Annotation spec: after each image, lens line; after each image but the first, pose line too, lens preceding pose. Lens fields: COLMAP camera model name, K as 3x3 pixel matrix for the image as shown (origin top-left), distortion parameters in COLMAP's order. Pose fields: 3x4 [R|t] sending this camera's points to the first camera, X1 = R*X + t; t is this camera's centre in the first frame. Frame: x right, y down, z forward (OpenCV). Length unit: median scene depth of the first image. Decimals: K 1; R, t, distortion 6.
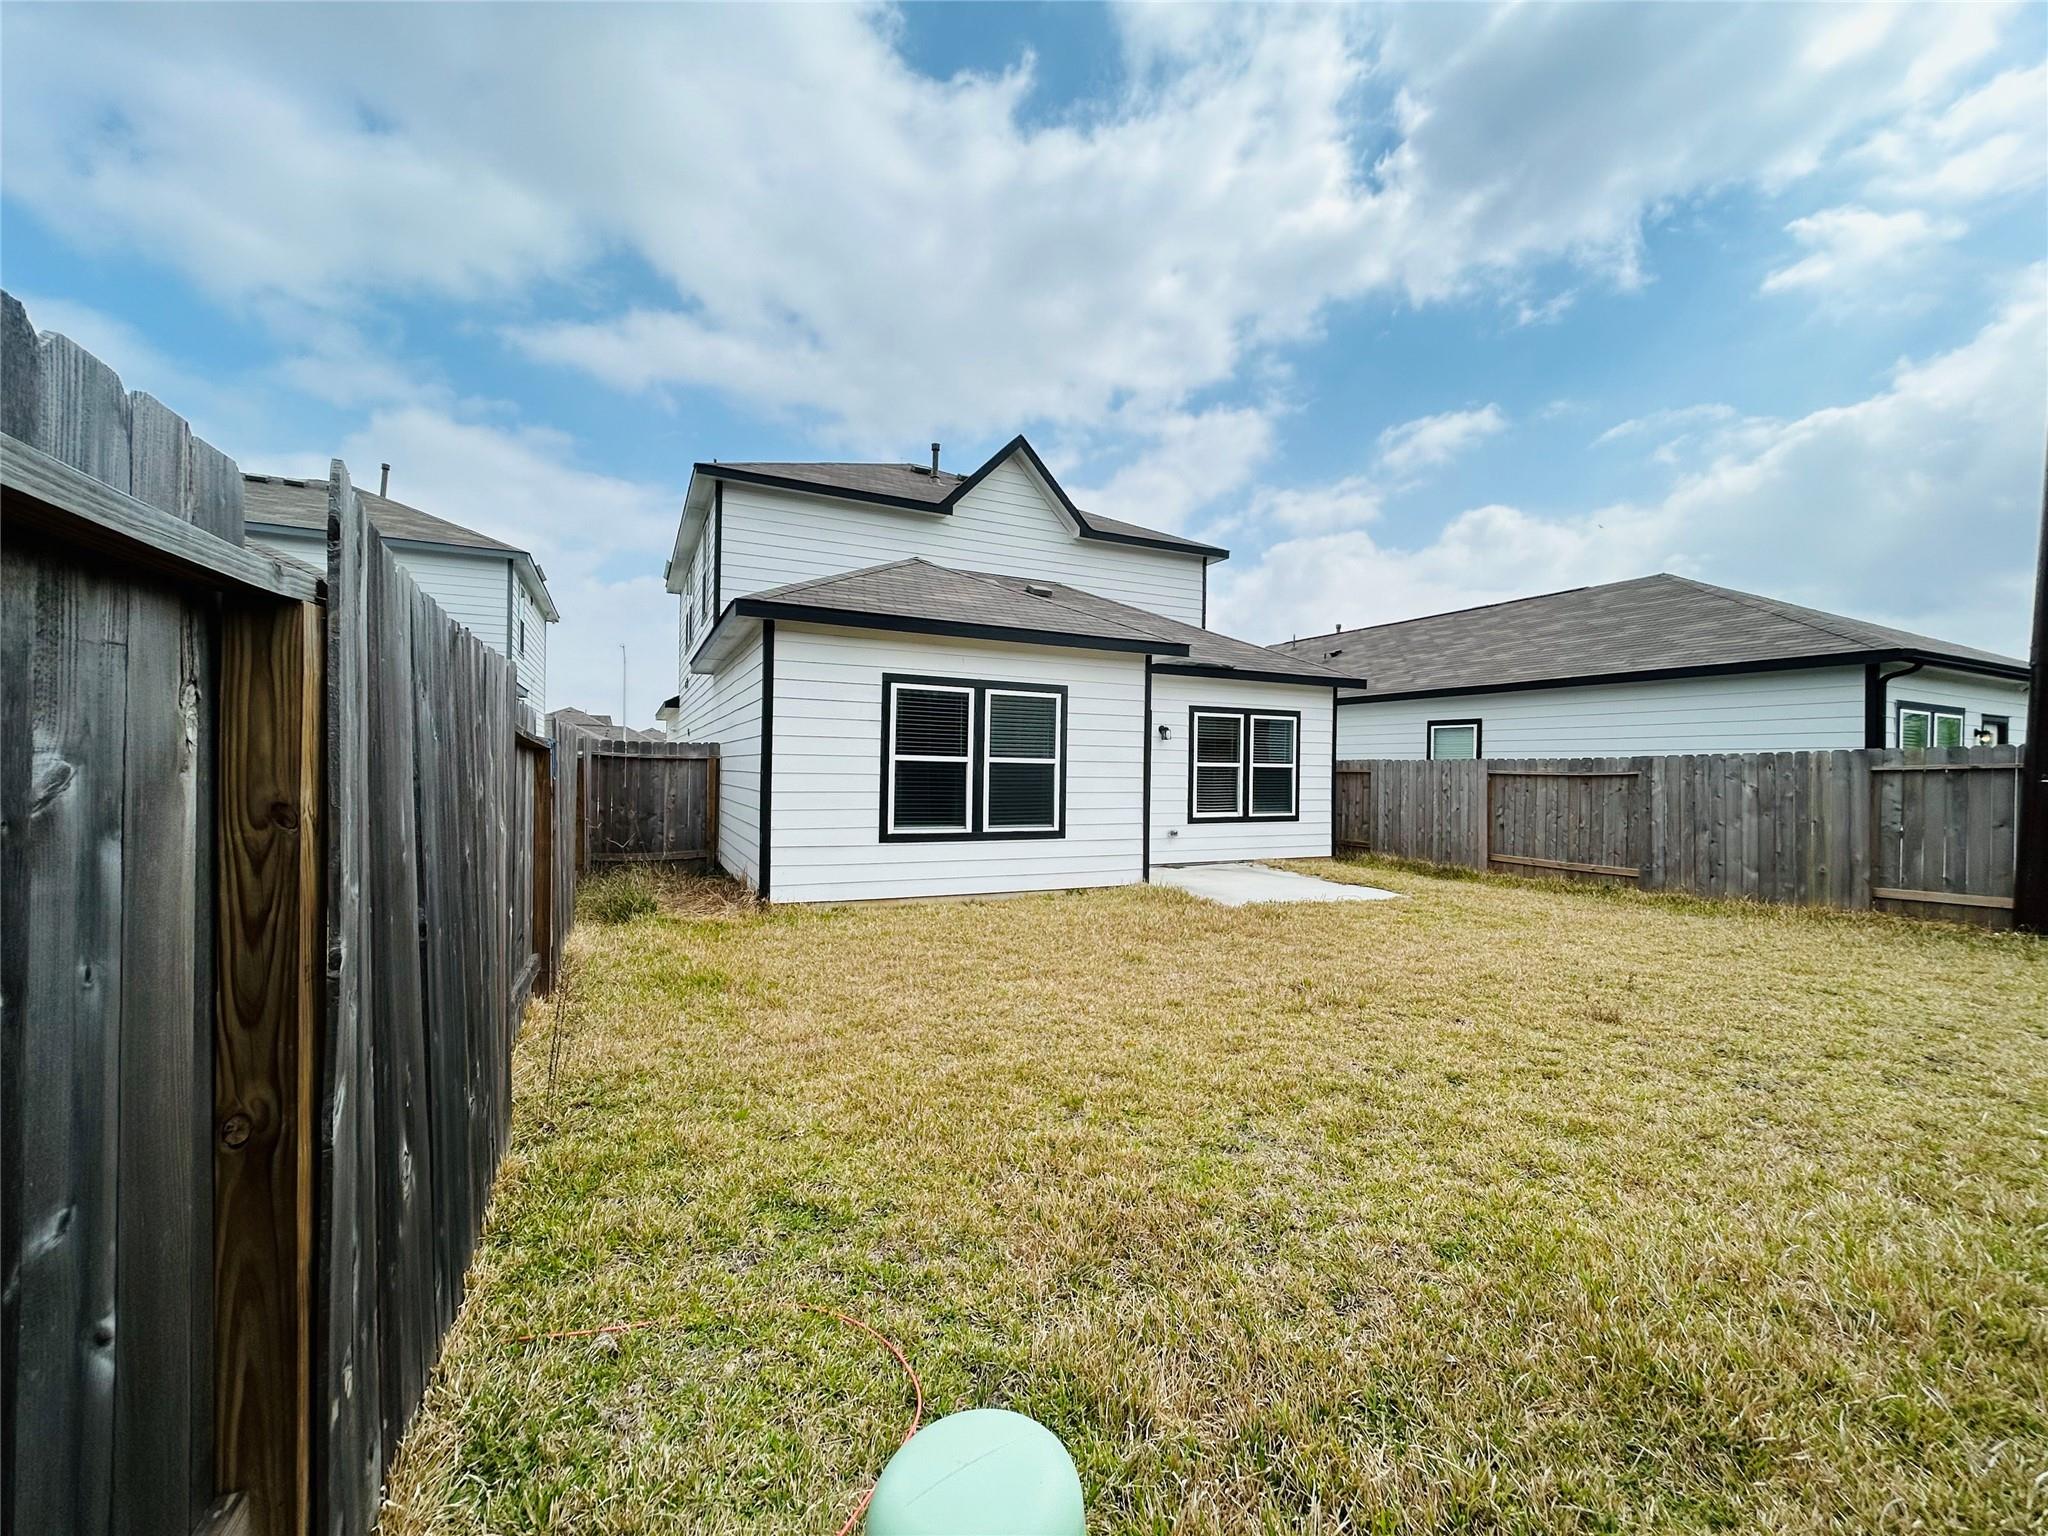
lens RADIAL K [[823.7, 0, 1024.0], [0, 823.7, 768.0], [0, 0, 1]] dist [-0.001551, -0.000090]
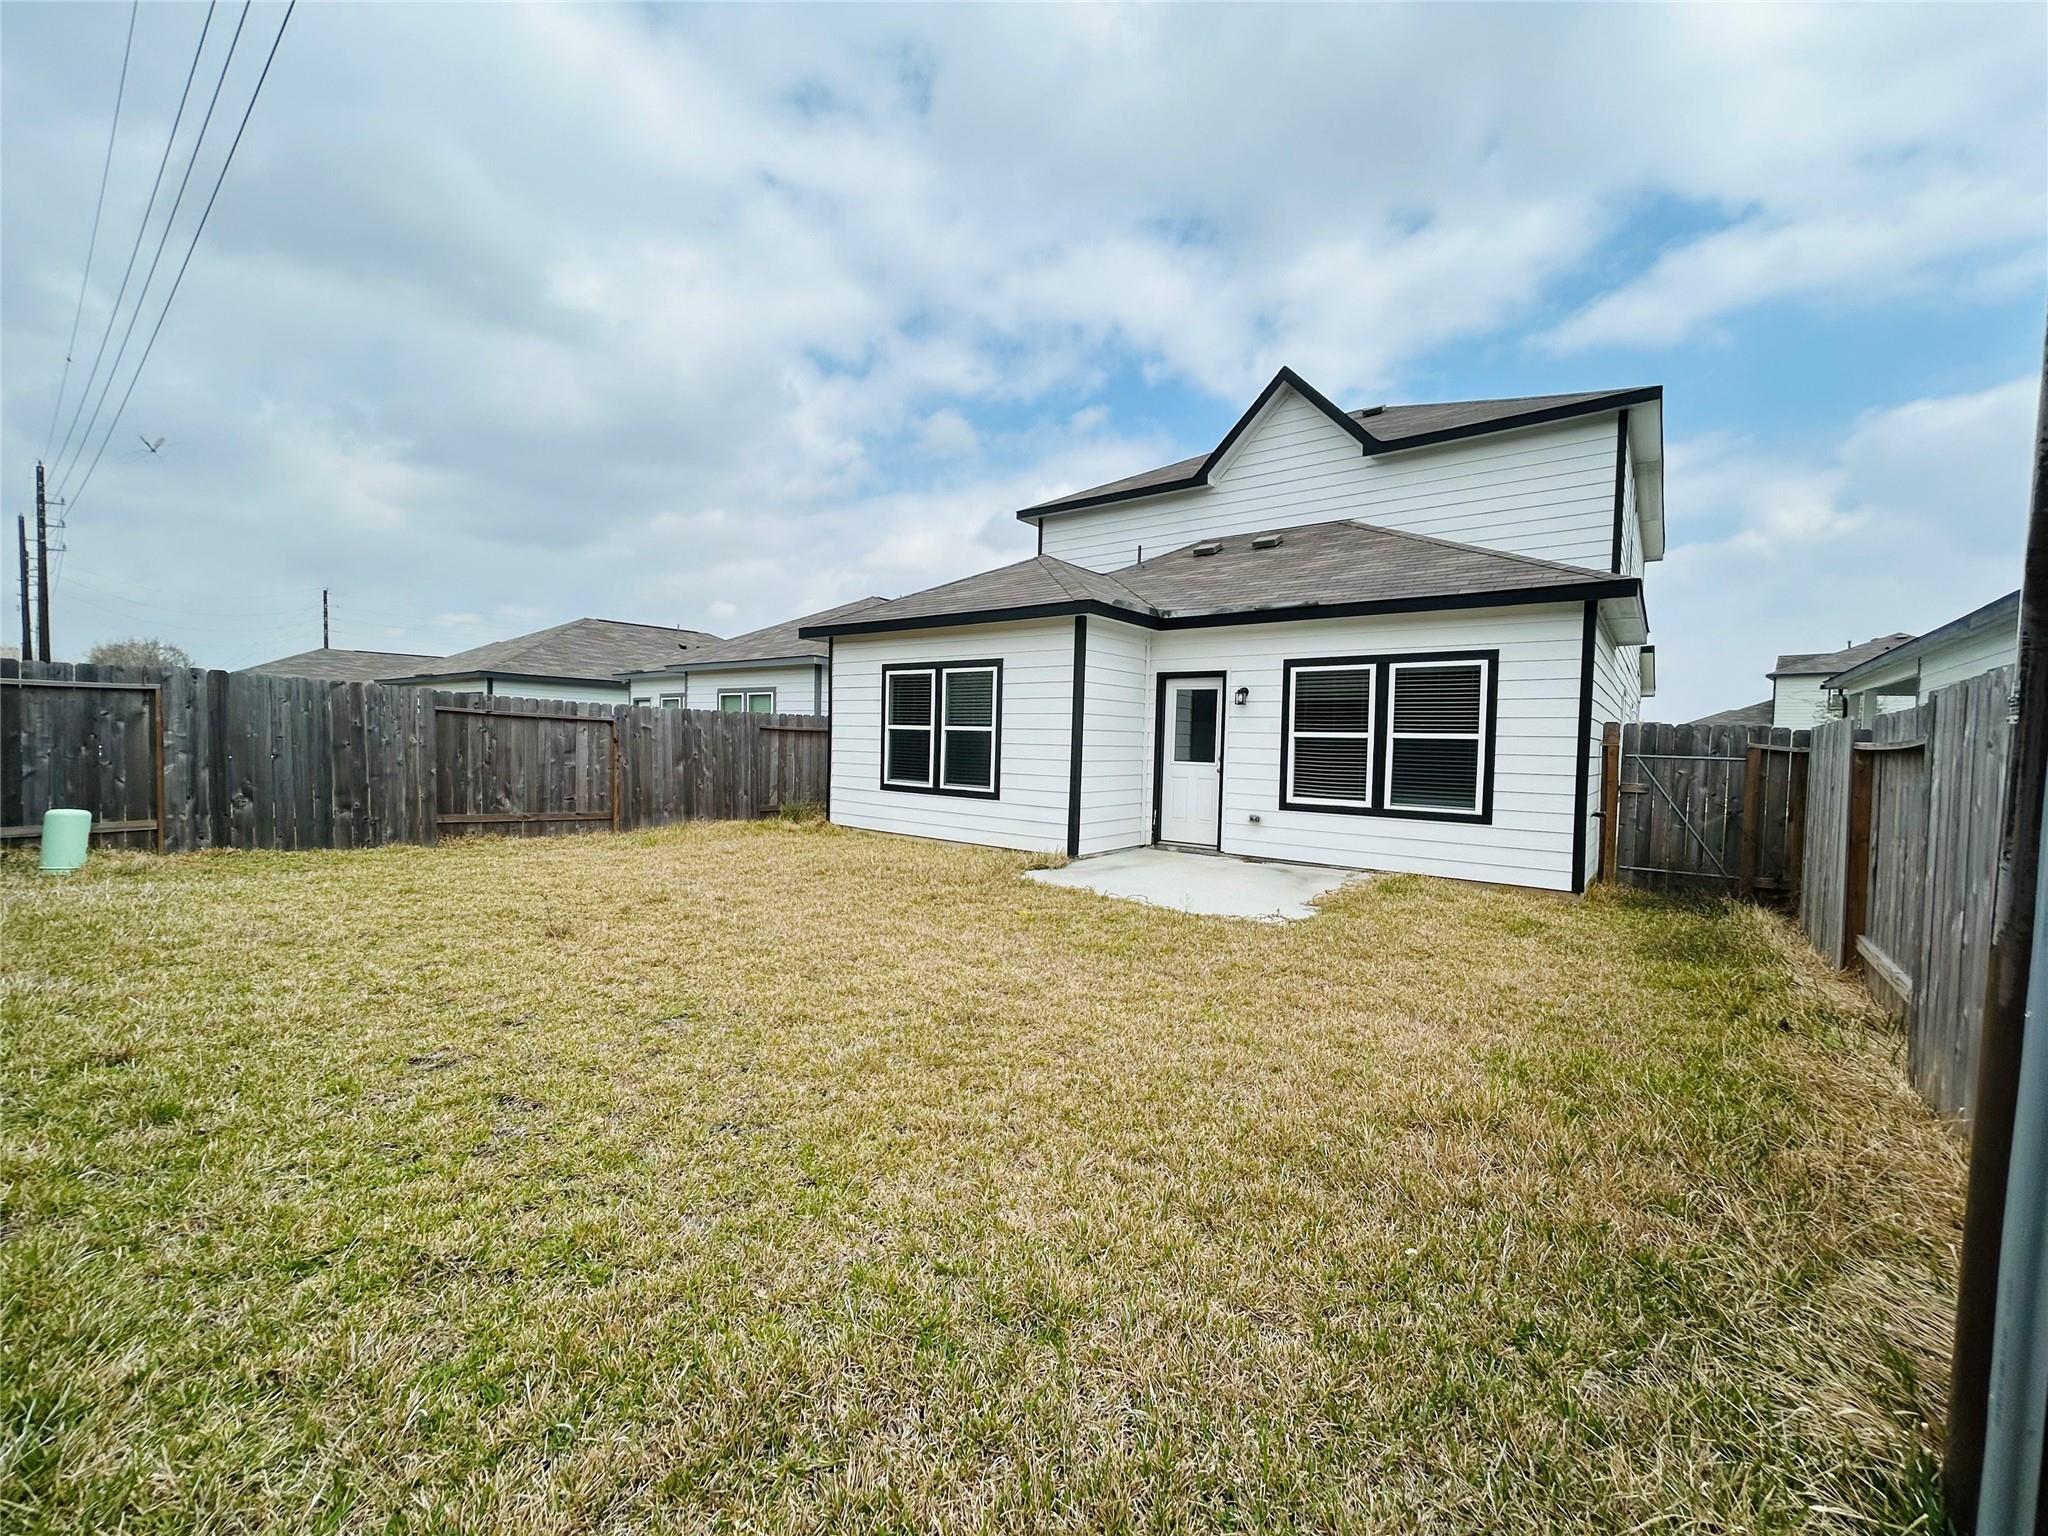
lens RADIAL K [[823.7, 0, 1024.0], [0, 823.7, 768.0], [0, 0, 1]] dist [-0.001551, -0.000090]
pose [[0.432567, 0.025370, -0.901245, 0.918377], [-0.018306, 0.999645, 0.019354, 0.019269], [0.901416, 0.008127, 0.432878, 0.499253]]
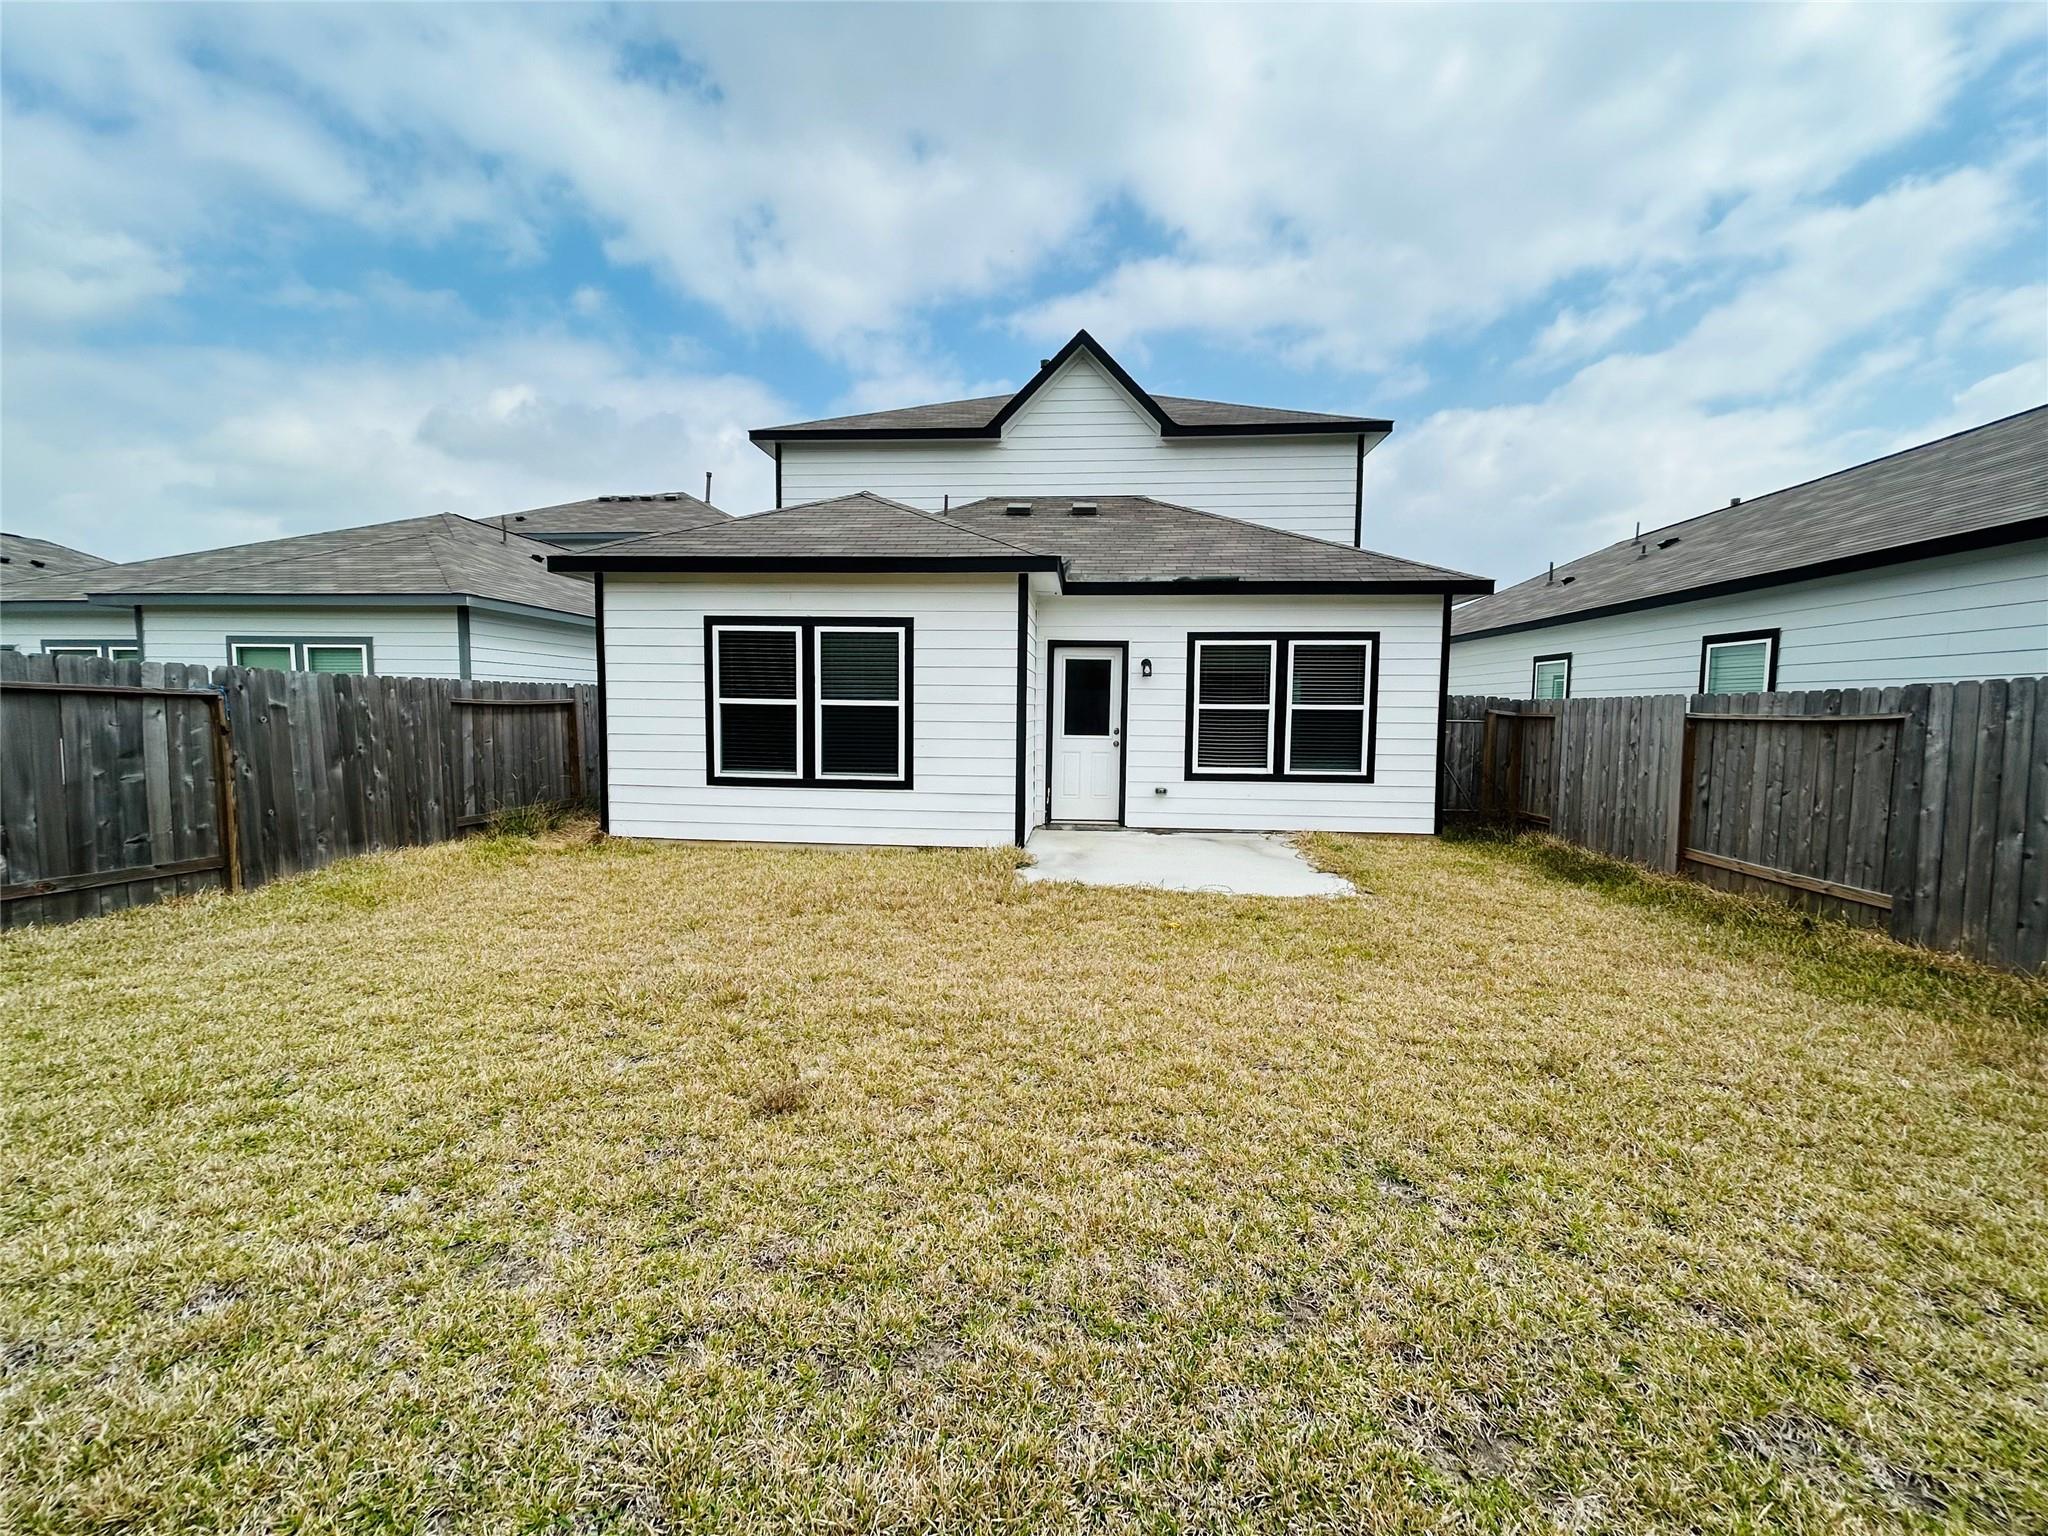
lens RADIAL K [[823.7, 0, 1024.0], [0, 823.7, 768.0], [0, 0, 1]] dist [-0.001551, -0.000090]
pose [[0.860276, 0.031289, -0.508867, 0.540488], [0.001771, 0.997926, 0.064354, 0.004041], [0.509825, -0.056263, 0.858436, 0.261873]]
